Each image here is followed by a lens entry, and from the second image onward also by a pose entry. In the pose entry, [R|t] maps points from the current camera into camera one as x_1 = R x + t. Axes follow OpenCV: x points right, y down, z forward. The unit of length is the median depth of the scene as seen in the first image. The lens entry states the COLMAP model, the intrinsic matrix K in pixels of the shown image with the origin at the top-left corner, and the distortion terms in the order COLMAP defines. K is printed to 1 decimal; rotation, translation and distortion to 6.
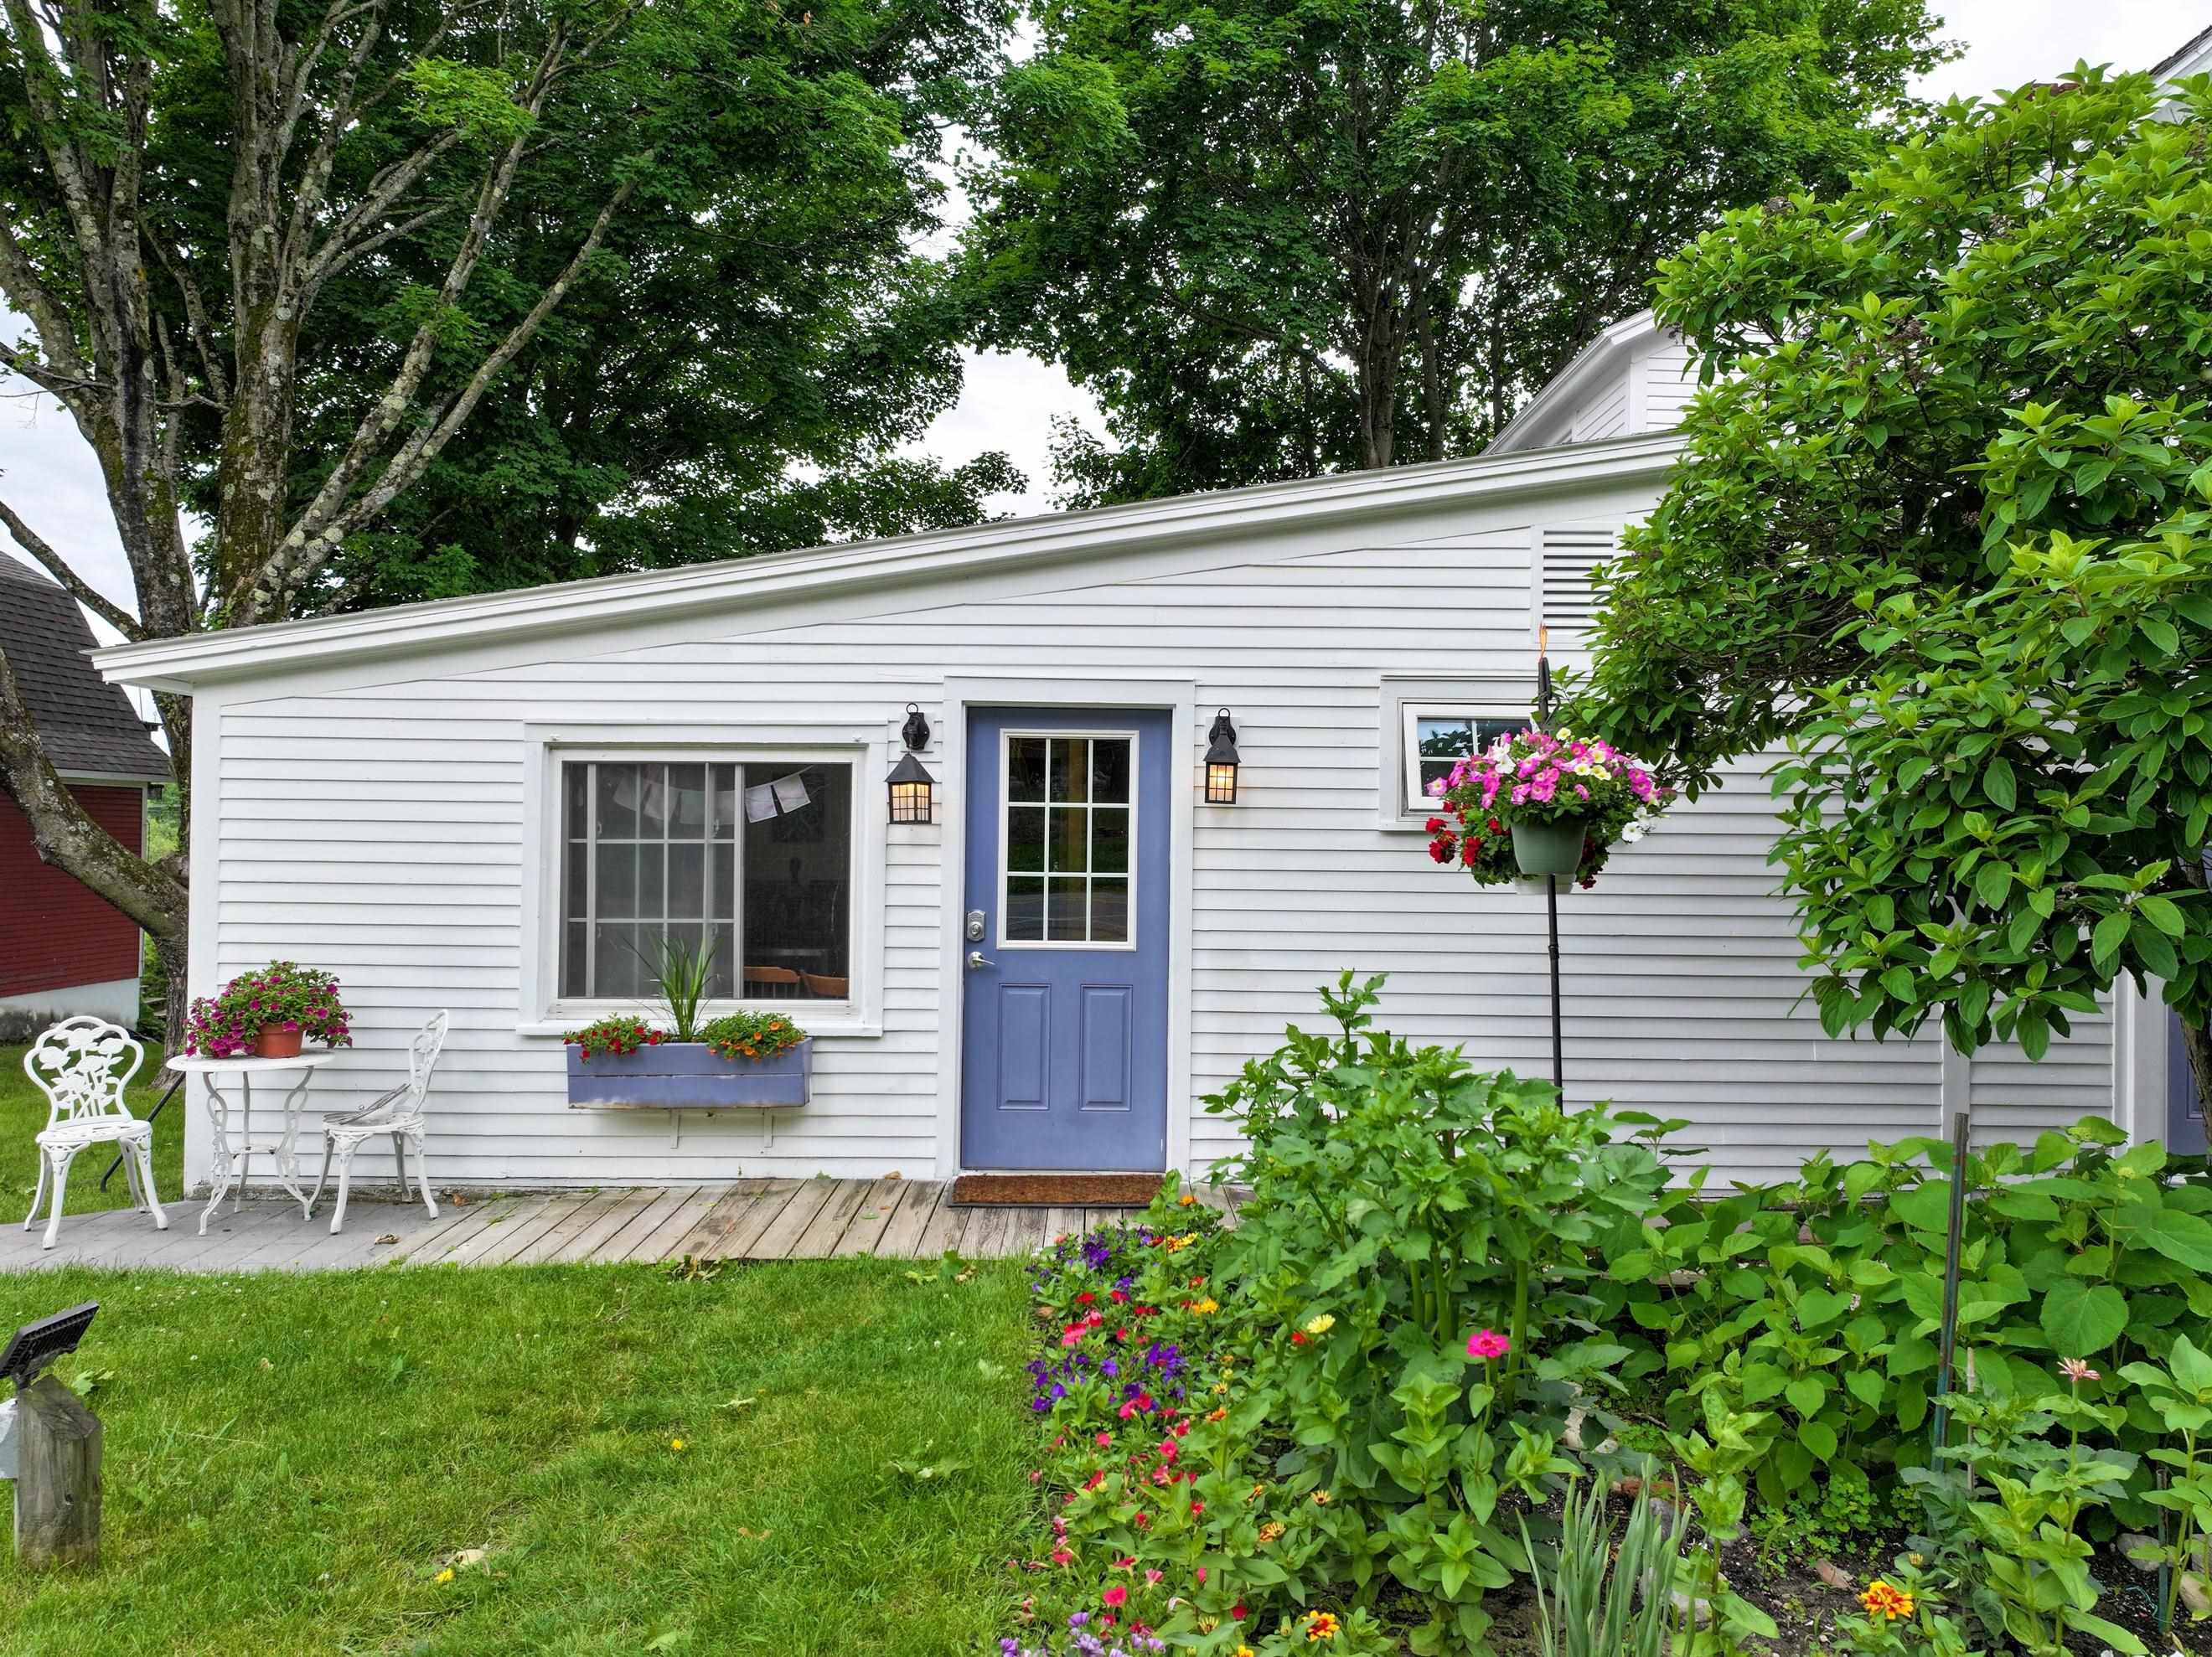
lens RADIAL K [[1536.6, 0, 1106.0], [0, 1536.6, 828.5], [0, 0, 1]] dist [0.013090, 0.004892]
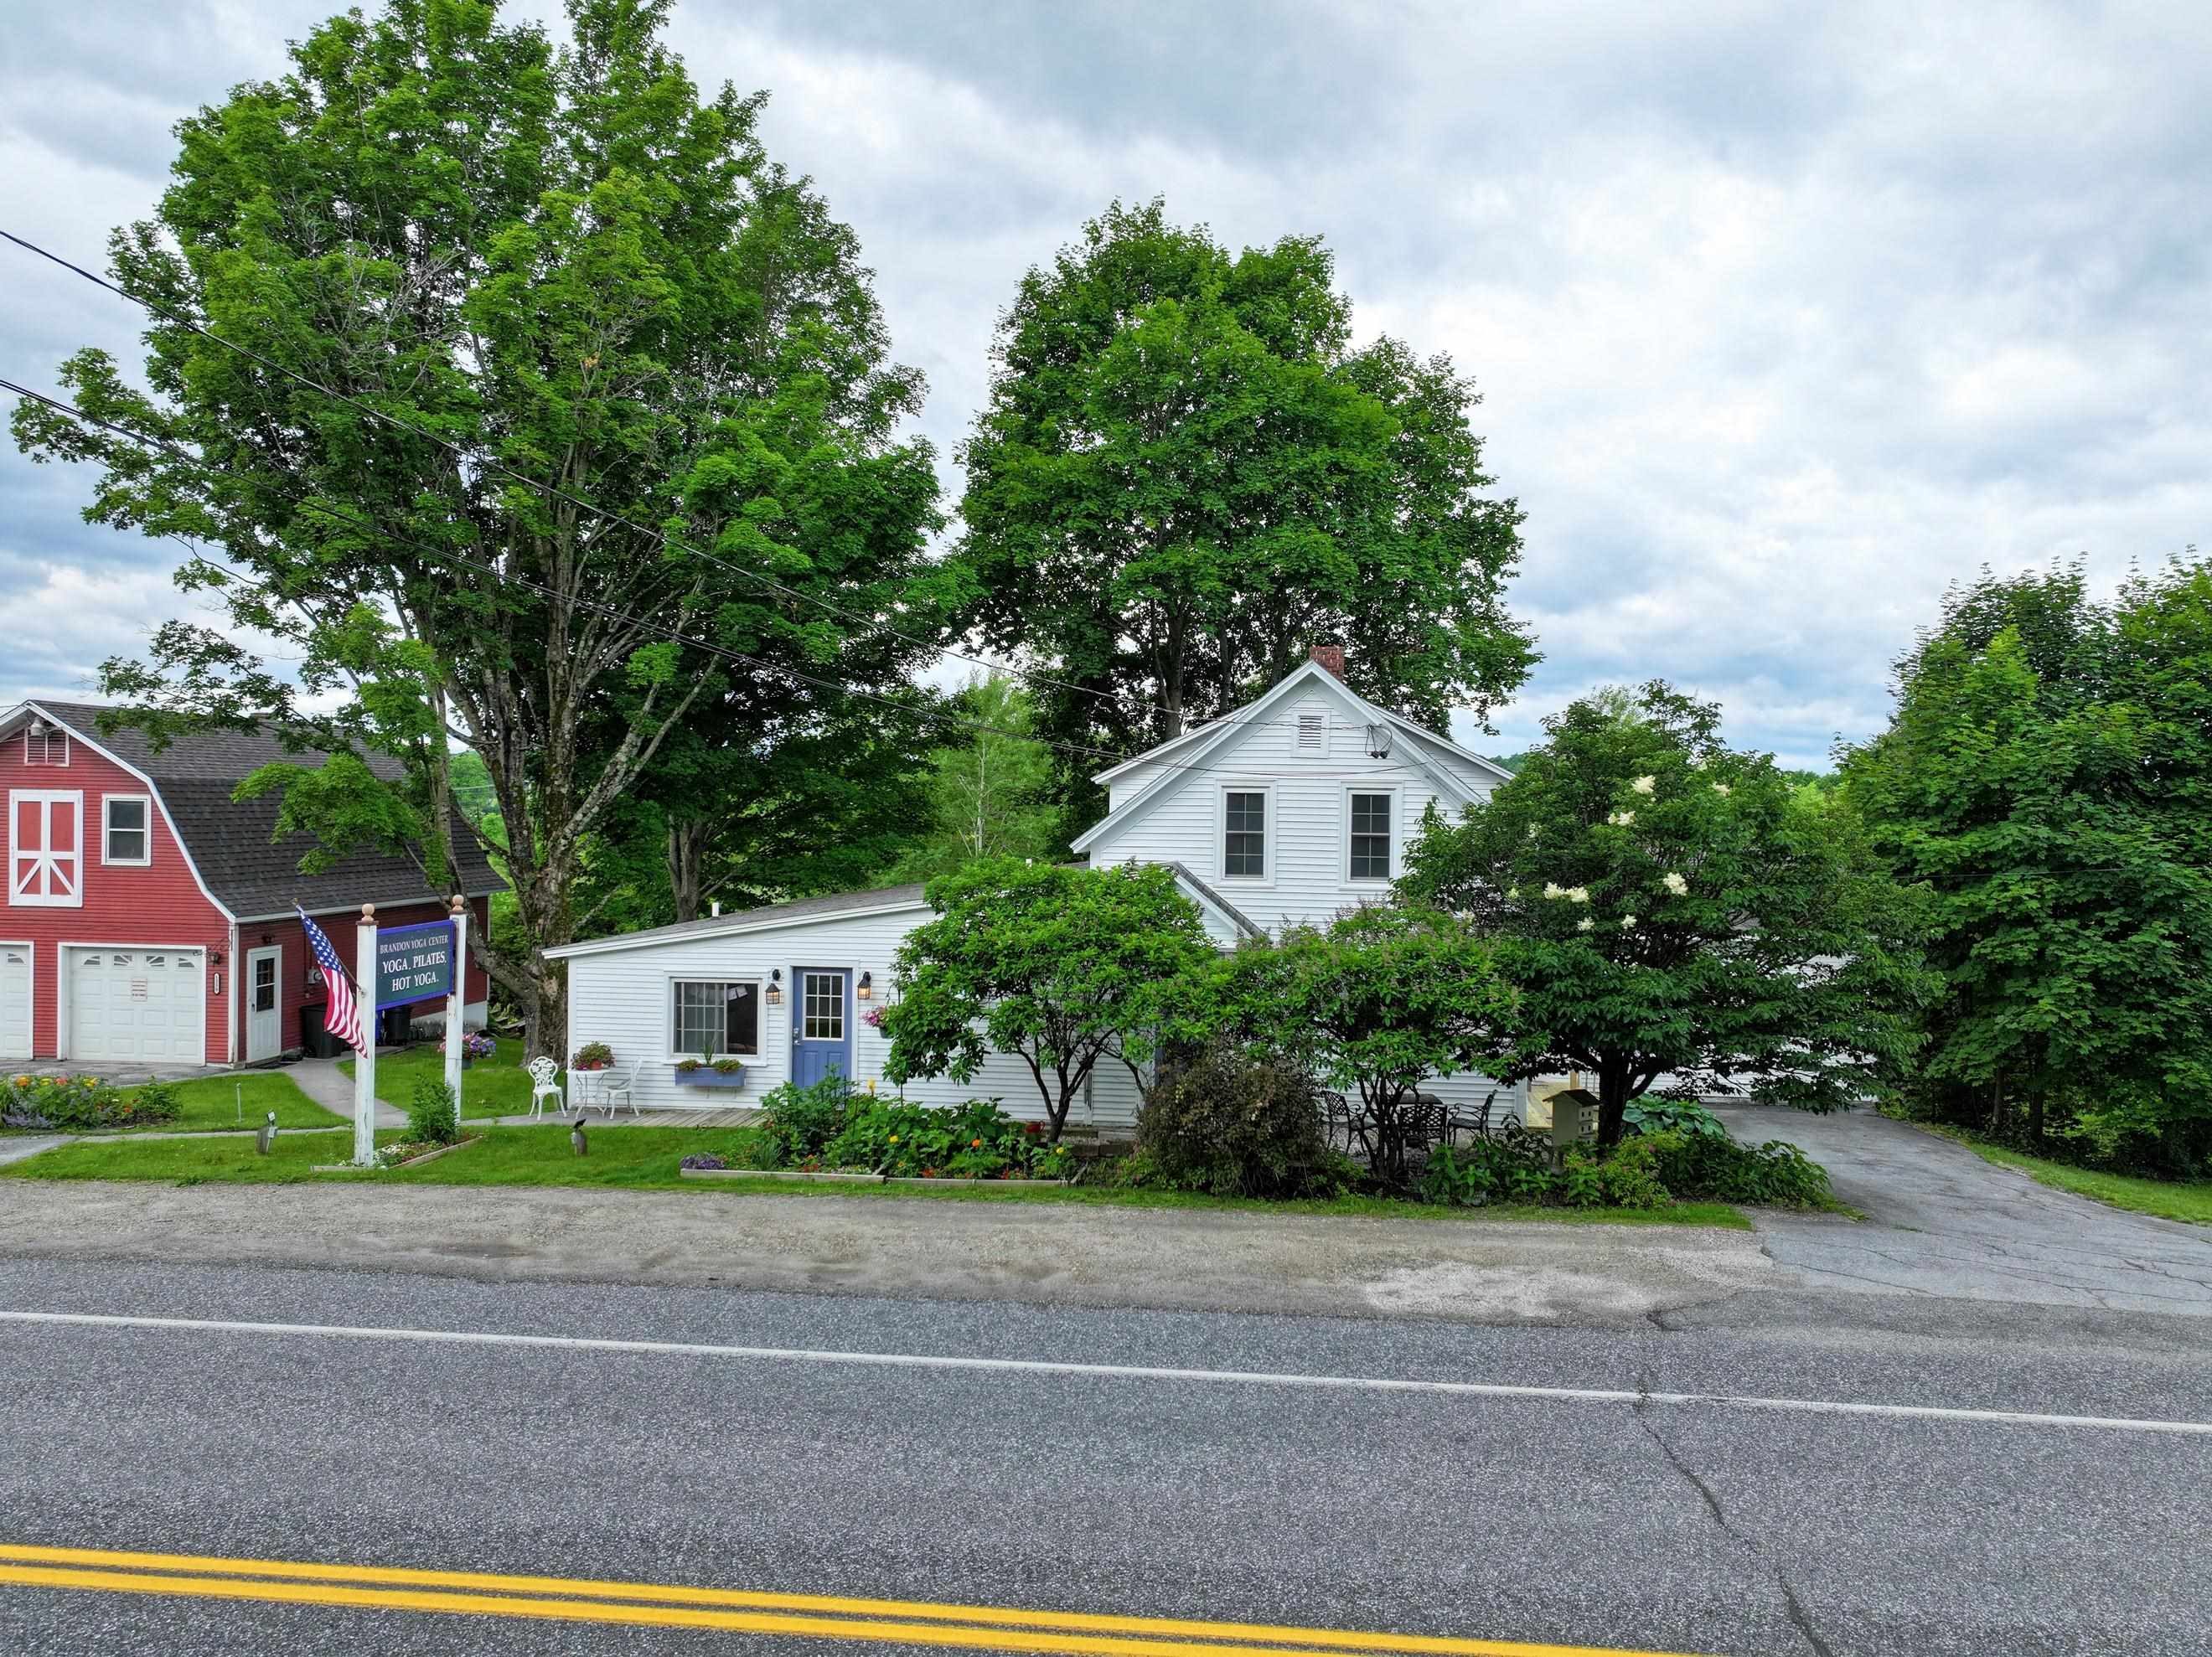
lens RADIAL K [[1536.6, 0, 1106.0], [0, 1536.6, 828.5], [0, 0, 1]] dist [0.013090, 0.004892]
pose [[0.992584, 0.001806, -0.121545, 0.976957], [0.000692, 0.999789, 0.020506, -0.442536], [0.121556, -0.020438, 0.992374, -2.179095]]
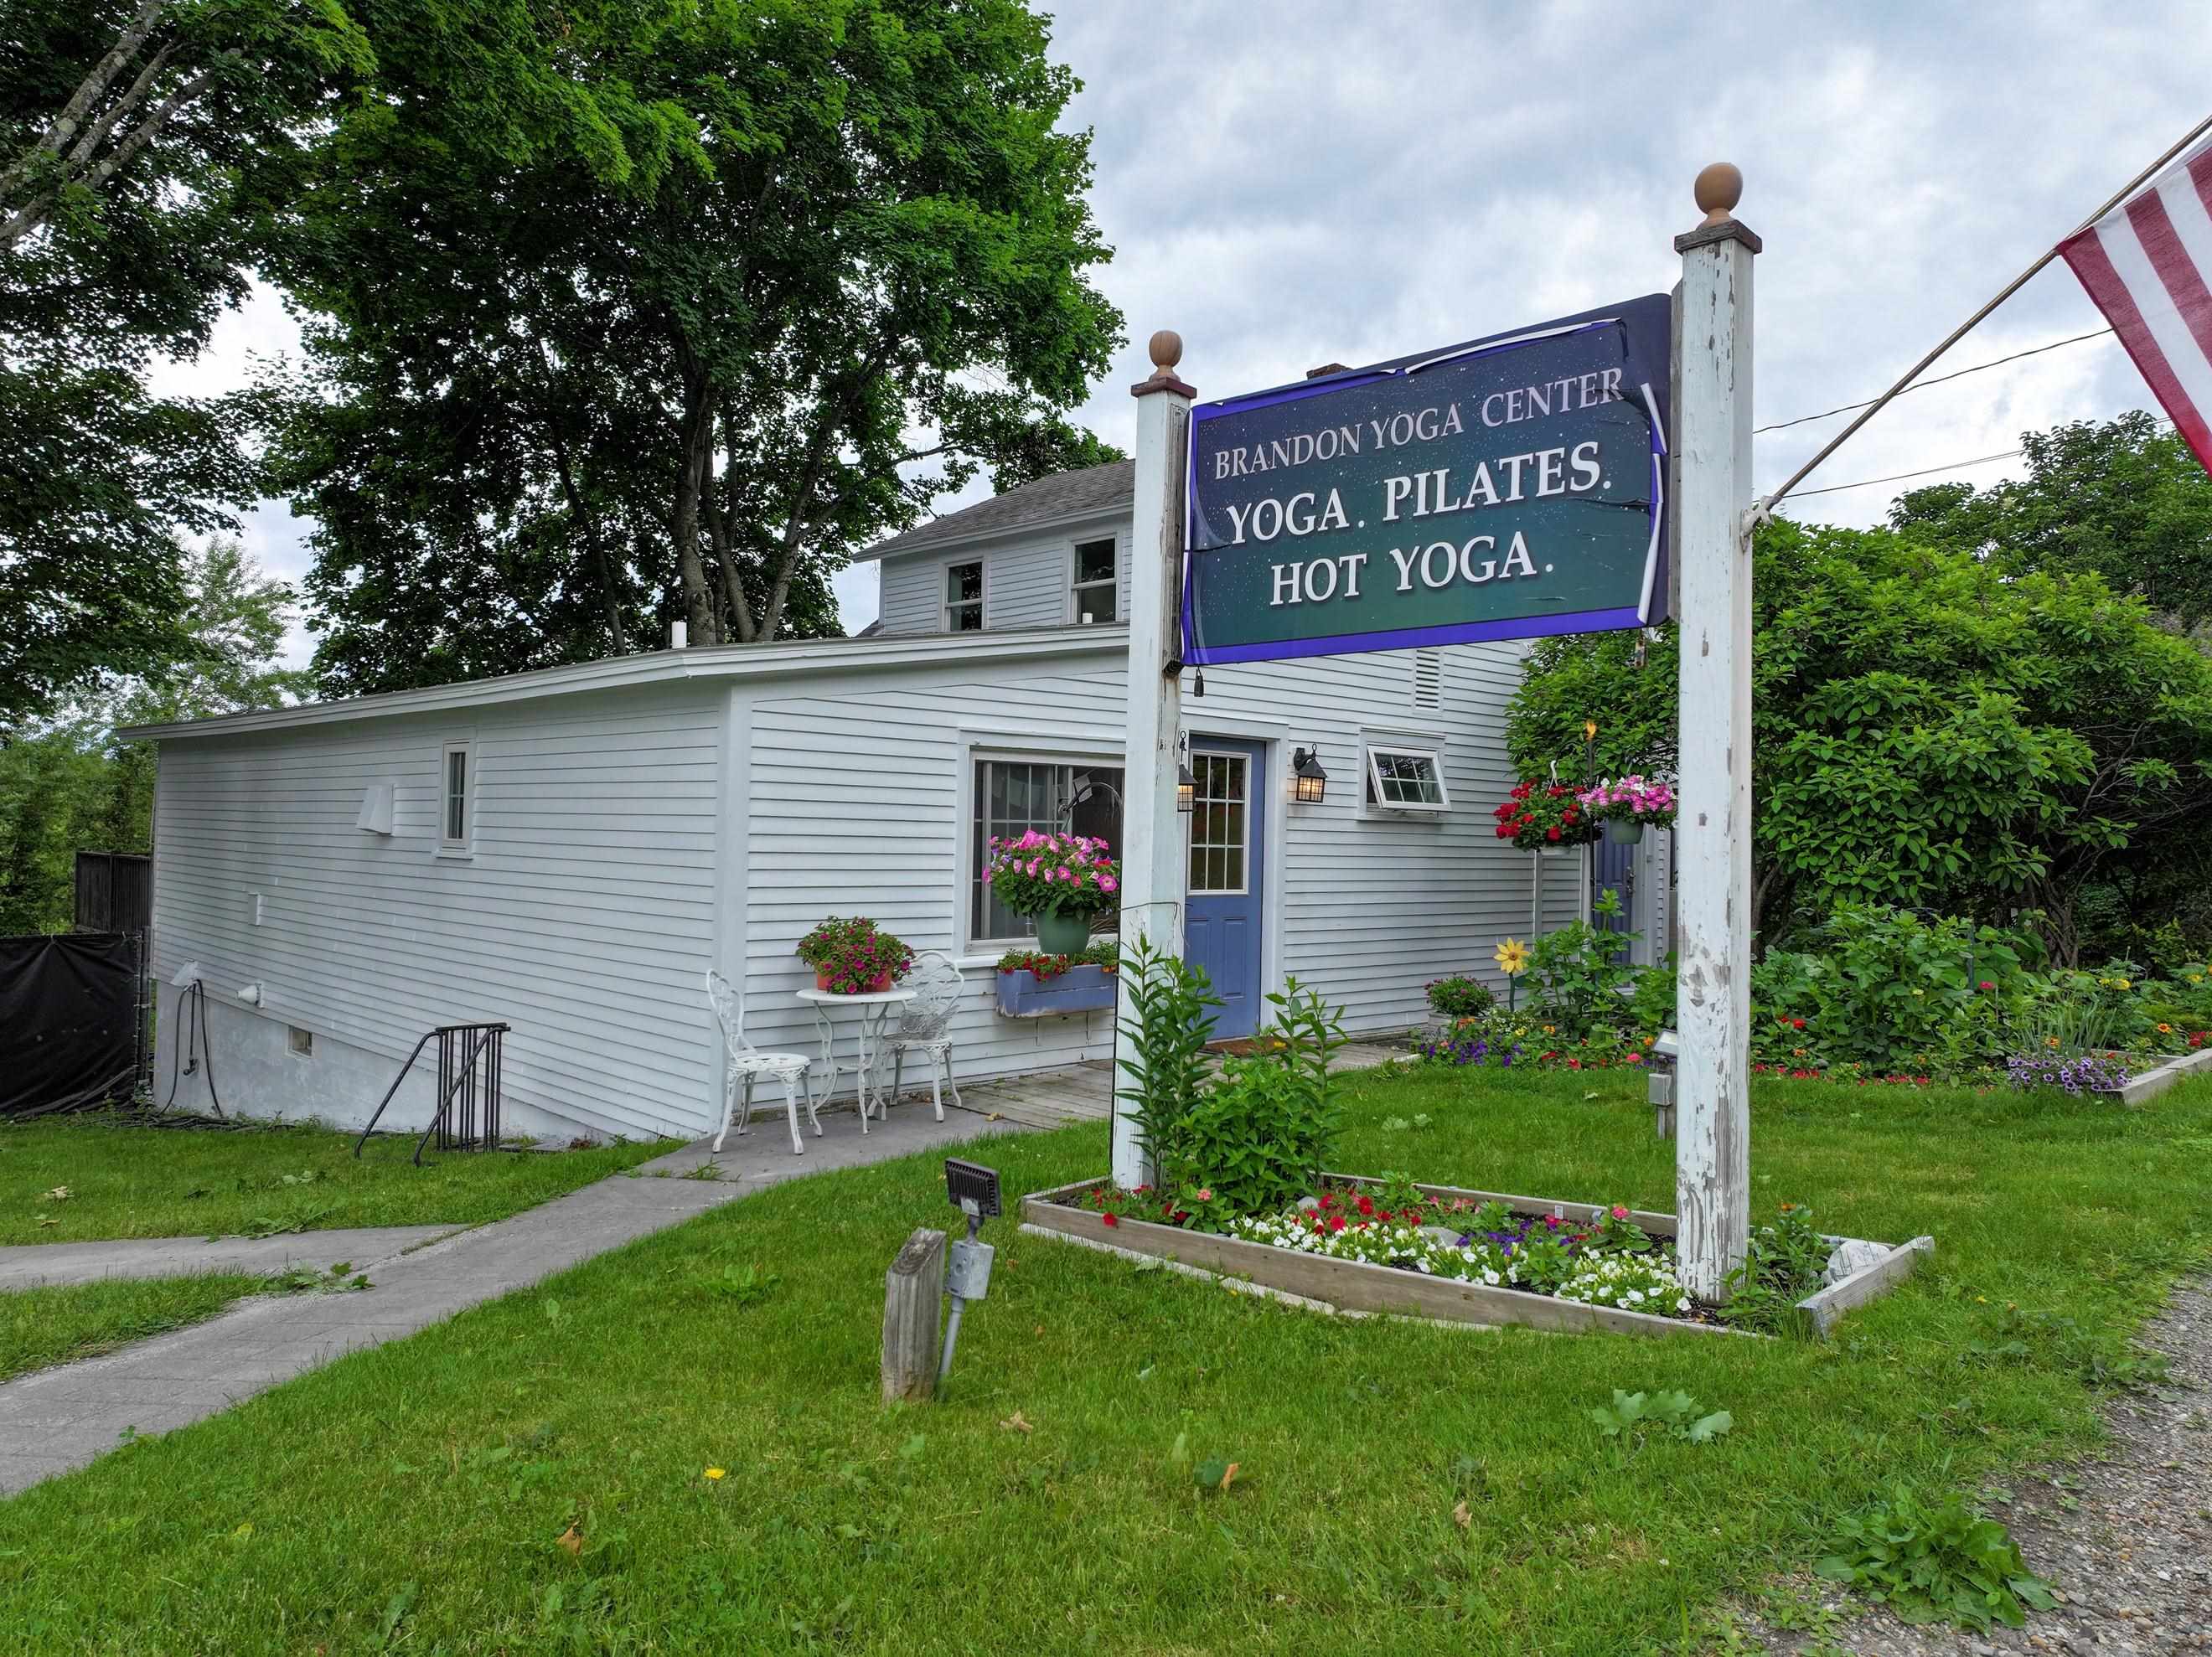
lens RADIAL K [[1536.6, 0, 1106.0], [0, 1536.6, 828.5], [0, 0, 1]] dist [0.013090, 0.004892]
pose [[0.722593, 0.007427, 0.691234, -1.170330], [-0.020547, 0.999731, 0.010737, -0.001541], [-0.690968, -0.021961, 0.722552, -0.023158]]
